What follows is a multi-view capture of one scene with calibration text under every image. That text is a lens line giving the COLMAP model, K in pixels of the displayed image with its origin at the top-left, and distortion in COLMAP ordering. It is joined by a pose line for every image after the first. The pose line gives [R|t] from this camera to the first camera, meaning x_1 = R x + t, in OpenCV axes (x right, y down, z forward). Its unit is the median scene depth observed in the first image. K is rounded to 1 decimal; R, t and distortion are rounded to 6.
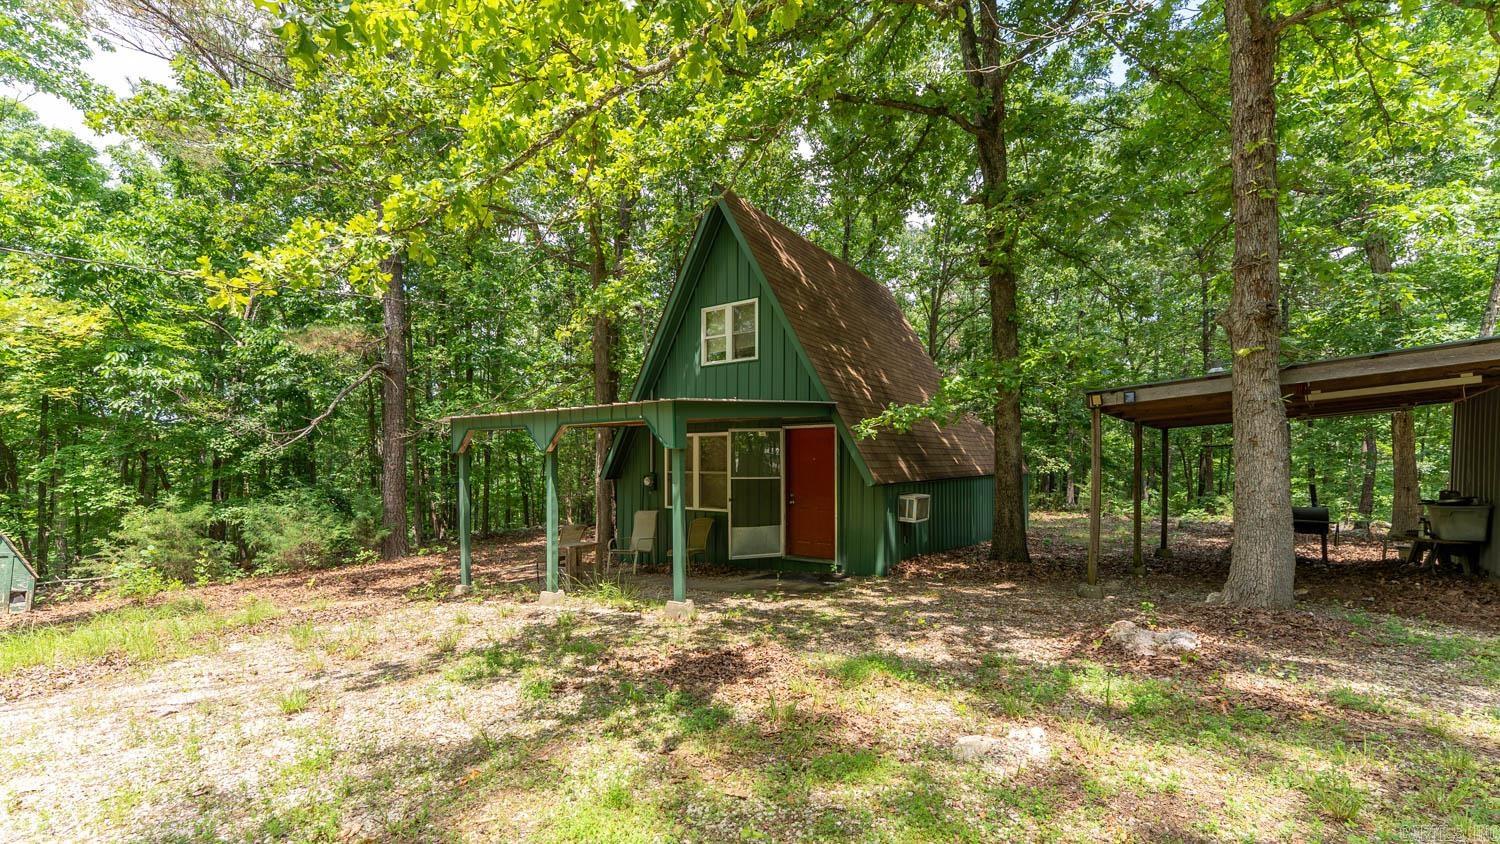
lens RADIAL K [[601.5, 0, 746.9], [0, 601.5, 462.6], [0, 0, 1]] dist [0.002121, 0.000238]
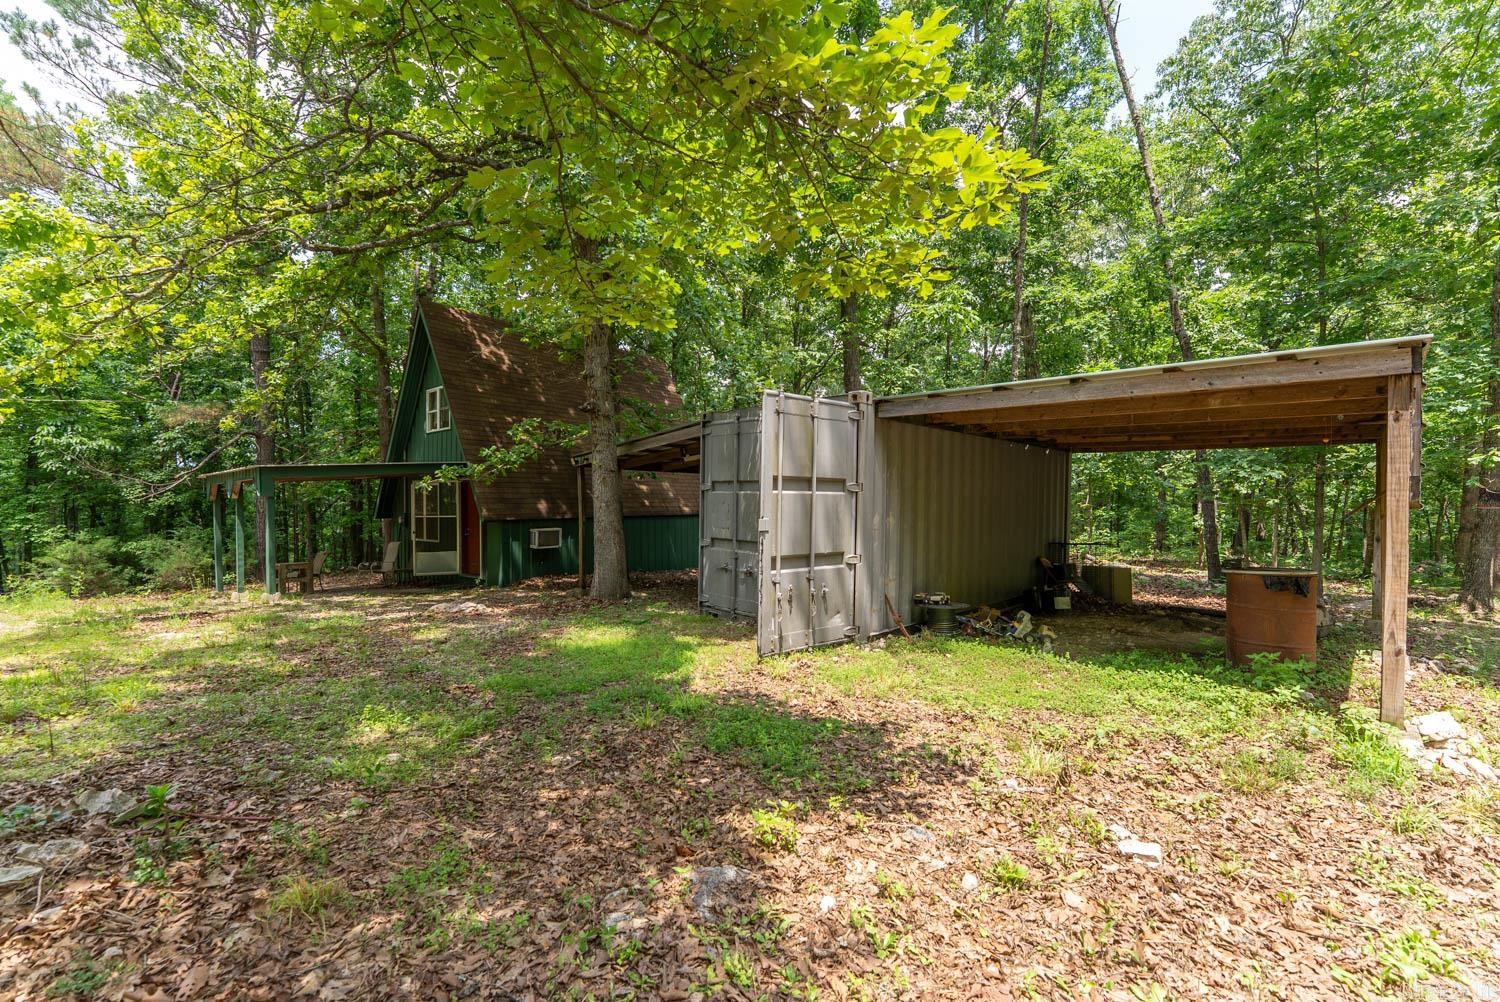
lens RADIAL K [[600.1, 0, 746.9], [0, 600.1, 511.3], [0, 0, 1]] dist [-0.003014, 0.000388]
pose [[0.997872, -0.002565, -0.065153, 1.072013], [0.002683, 0.999995, 0.001732, 0.017654], [0.065148, -0.001903, 0.997874, -0.415392]]
